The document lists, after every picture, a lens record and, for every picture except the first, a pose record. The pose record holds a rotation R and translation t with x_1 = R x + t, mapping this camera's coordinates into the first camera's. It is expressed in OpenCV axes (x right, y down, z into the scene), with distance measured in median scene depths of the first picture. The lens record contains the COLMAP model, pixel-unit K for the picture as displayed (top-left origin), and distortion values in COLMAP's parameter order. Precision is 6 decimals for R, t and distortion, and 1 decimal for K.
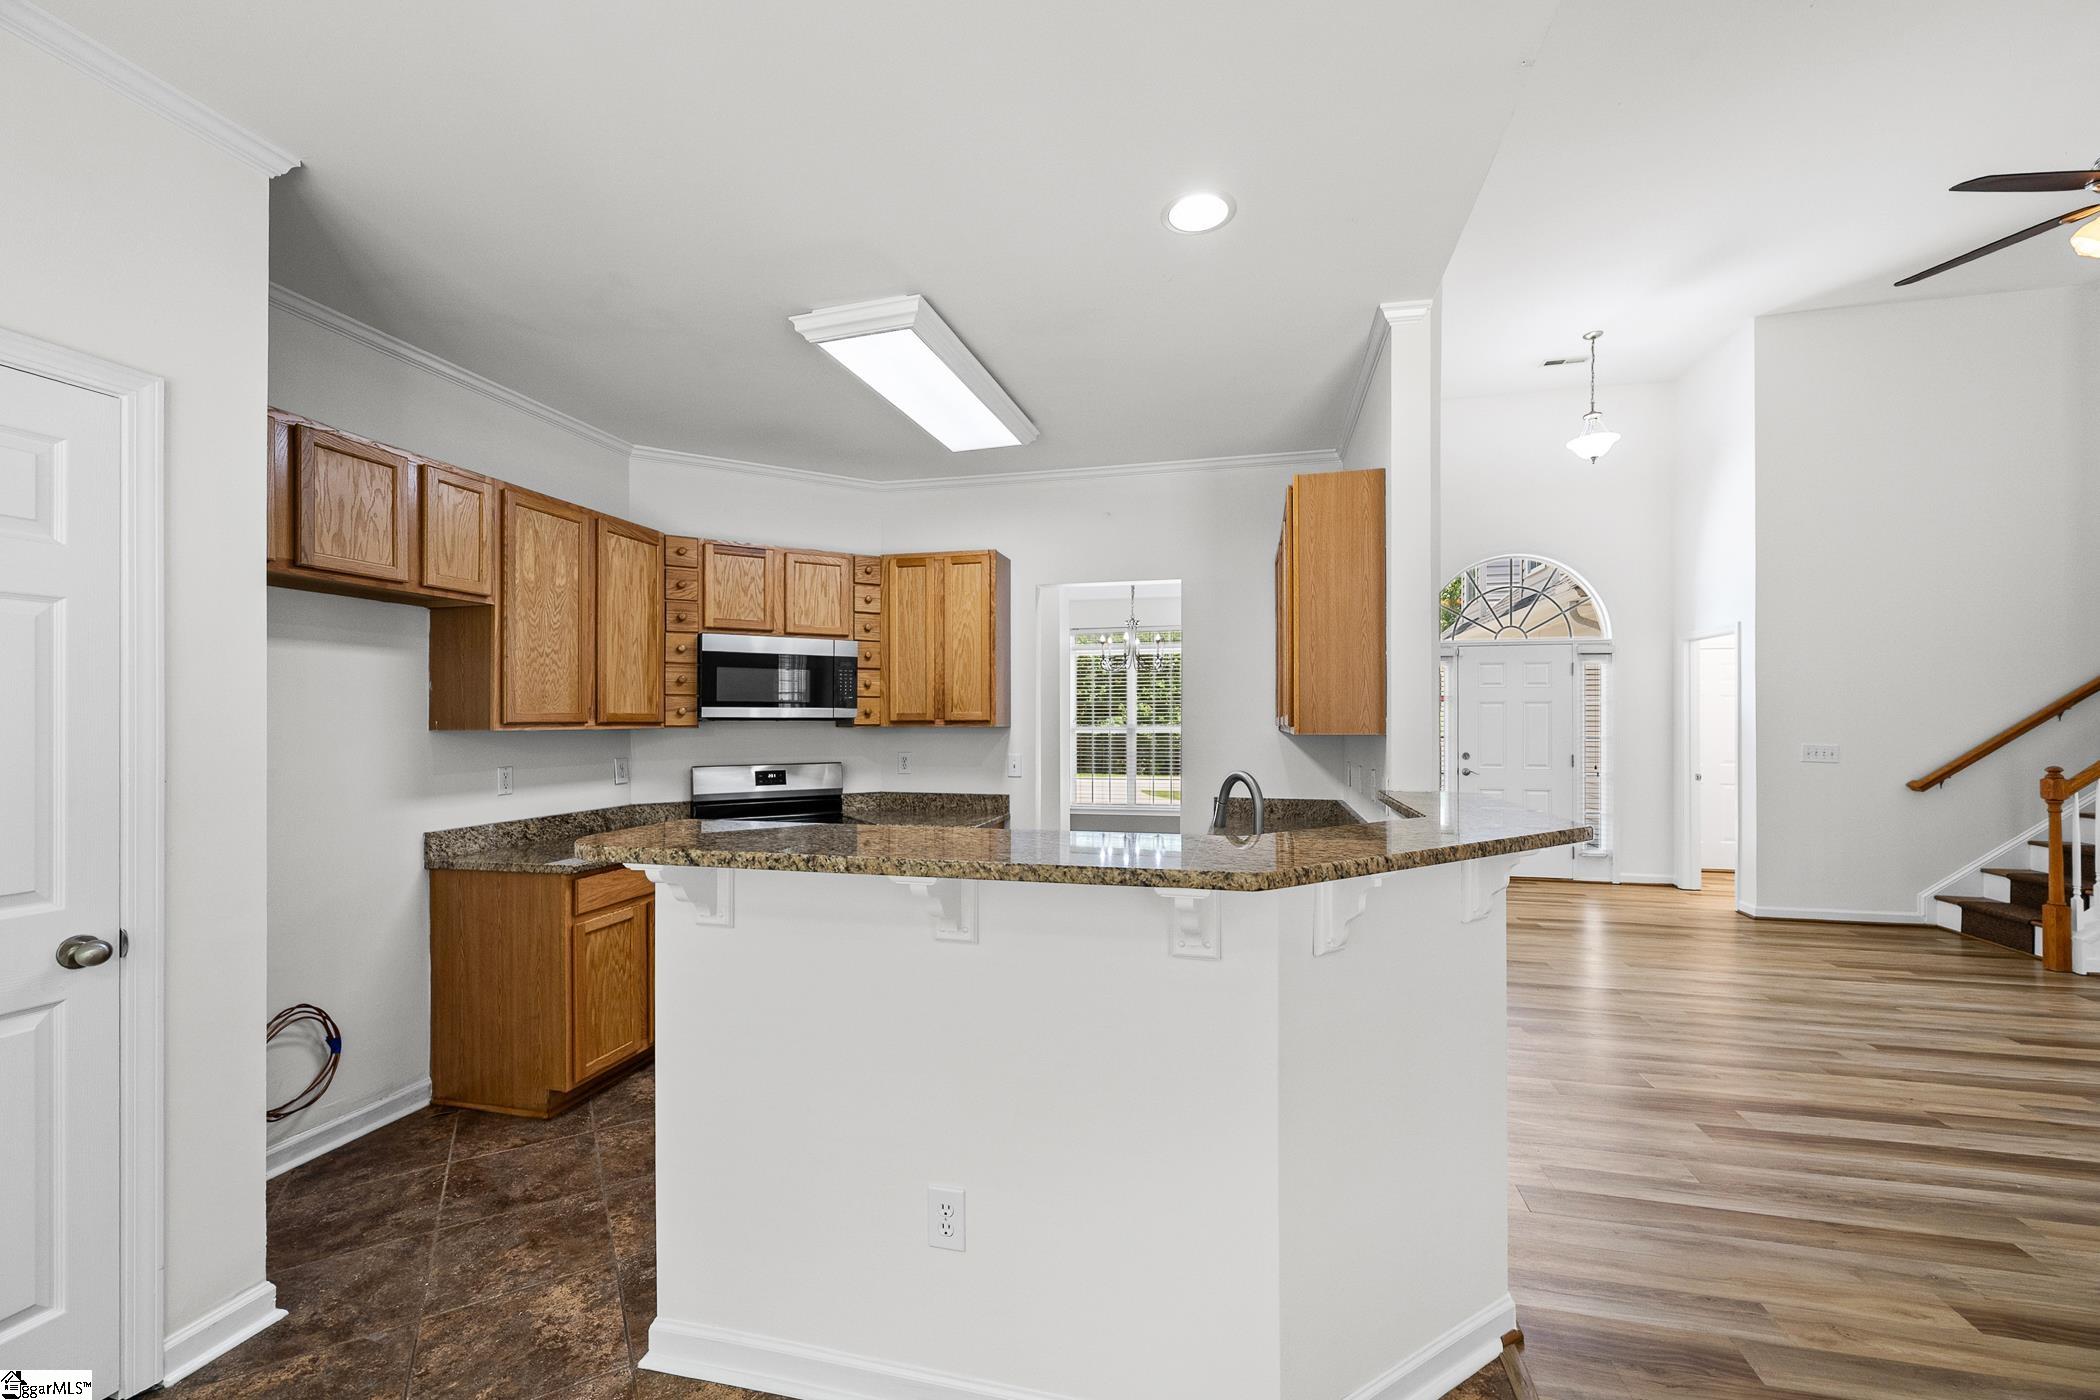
lens RADIAL K [[839.8, 0, 1050.2], [0, 839.8, 711.4], [0, 0, 1]] dist [-0.000385, 0.000269]
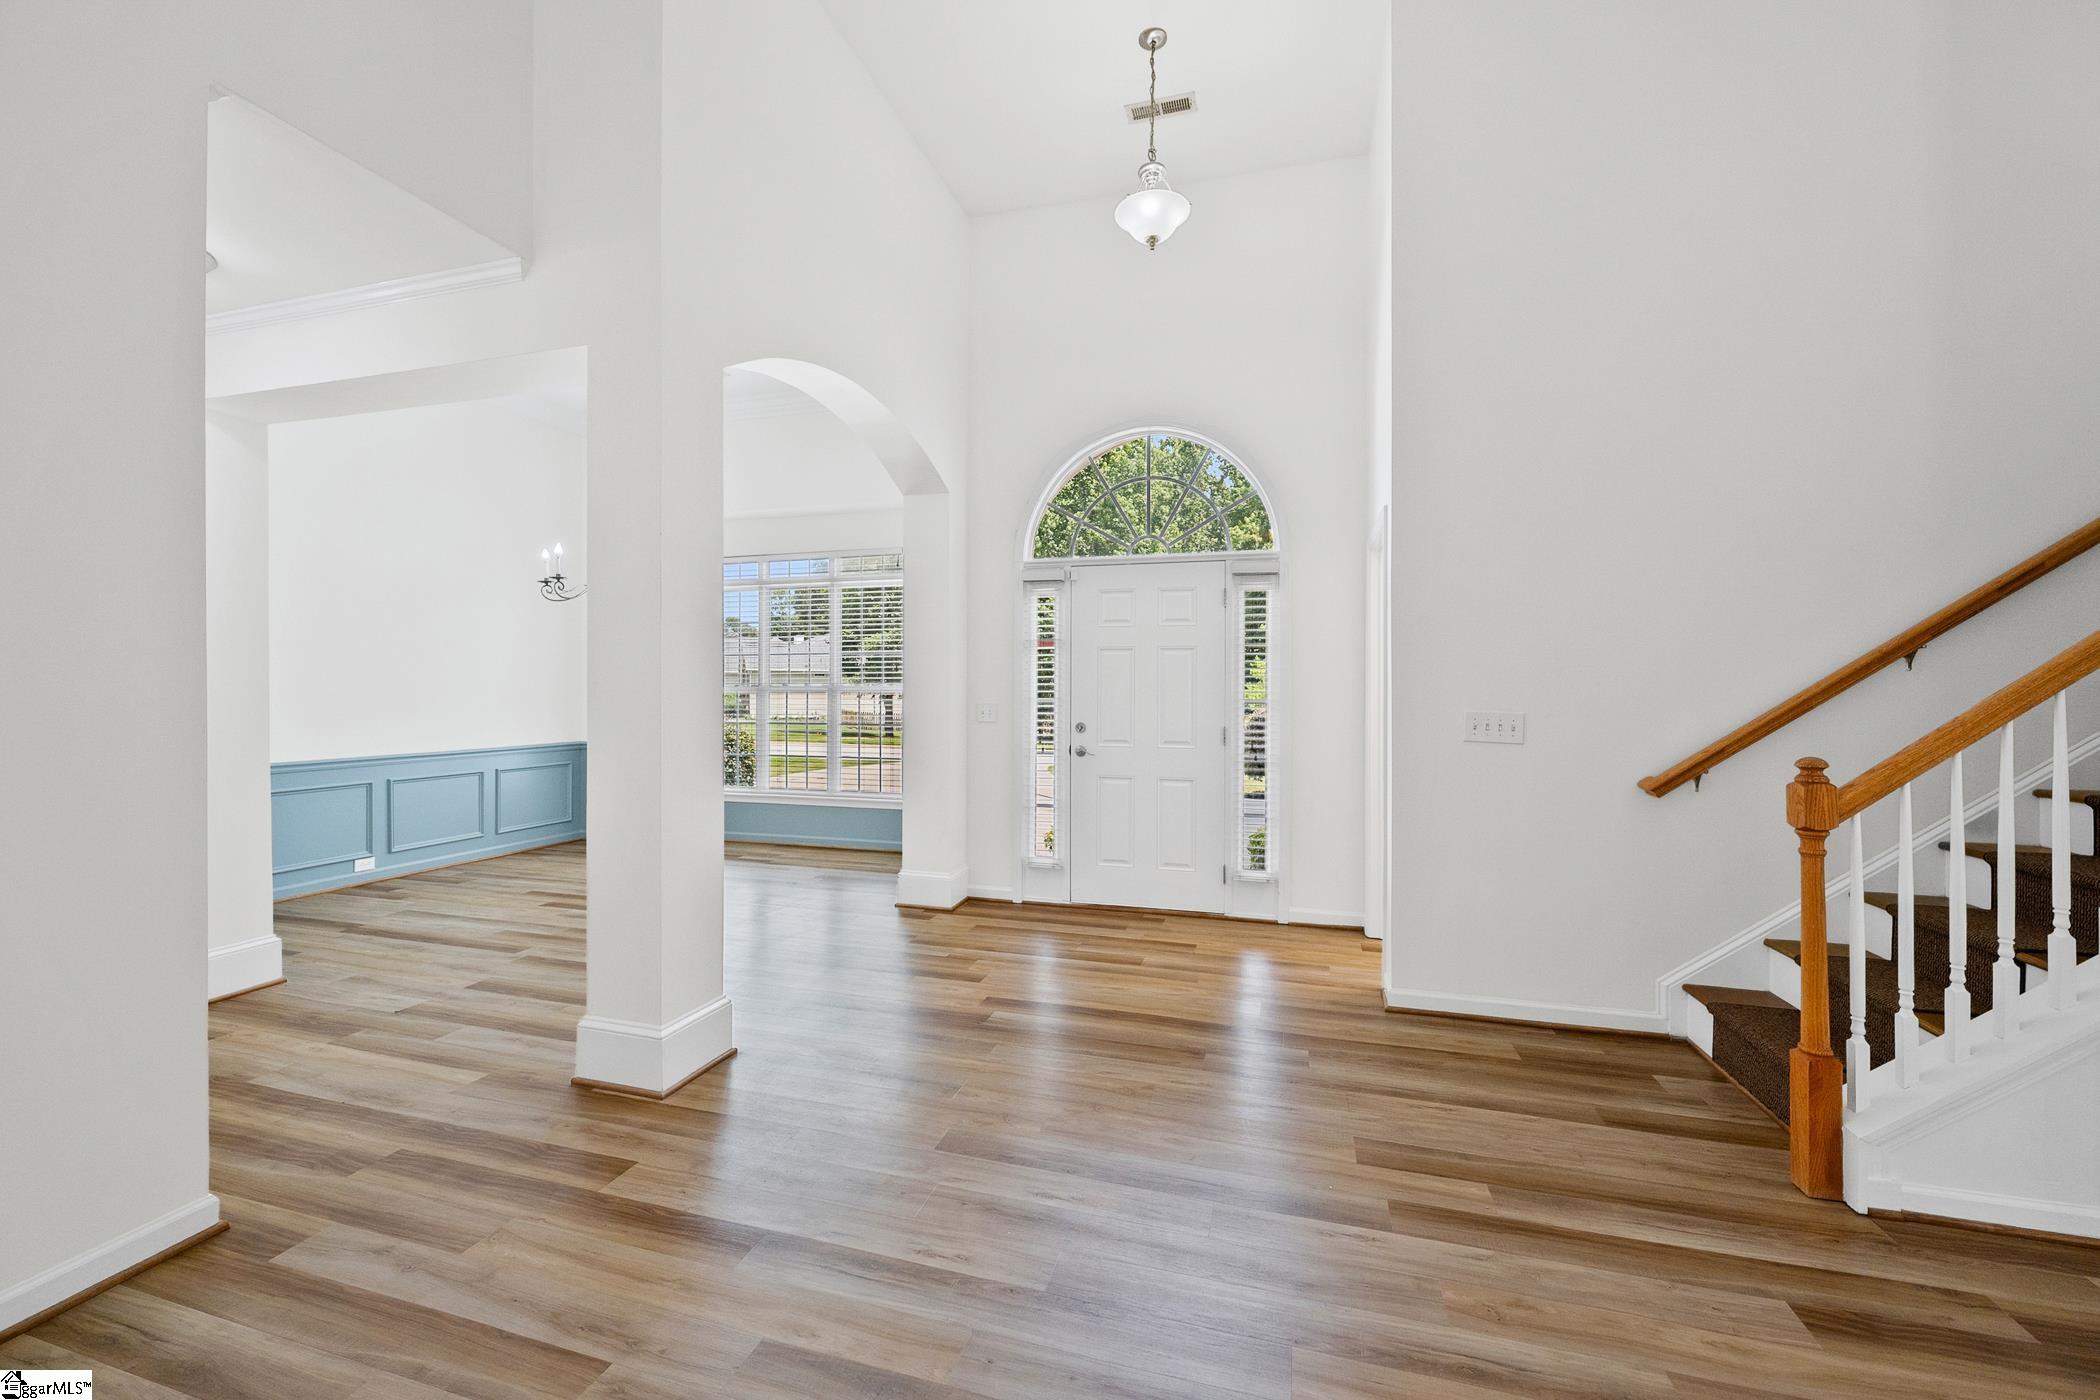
lens RADIAL K [[839.8, 0, 1049.2], [0, 839.8, 680.6], [0, 0, 1]] dist [-0.000385, 0.000269]
pose [[0.998840, 0.003010, -0.048052, 0.899937], [-0.002988, 0.999995, 0.000512, 0.026926], [0.048054, -0.000368, 0.998845, 0.580697]]
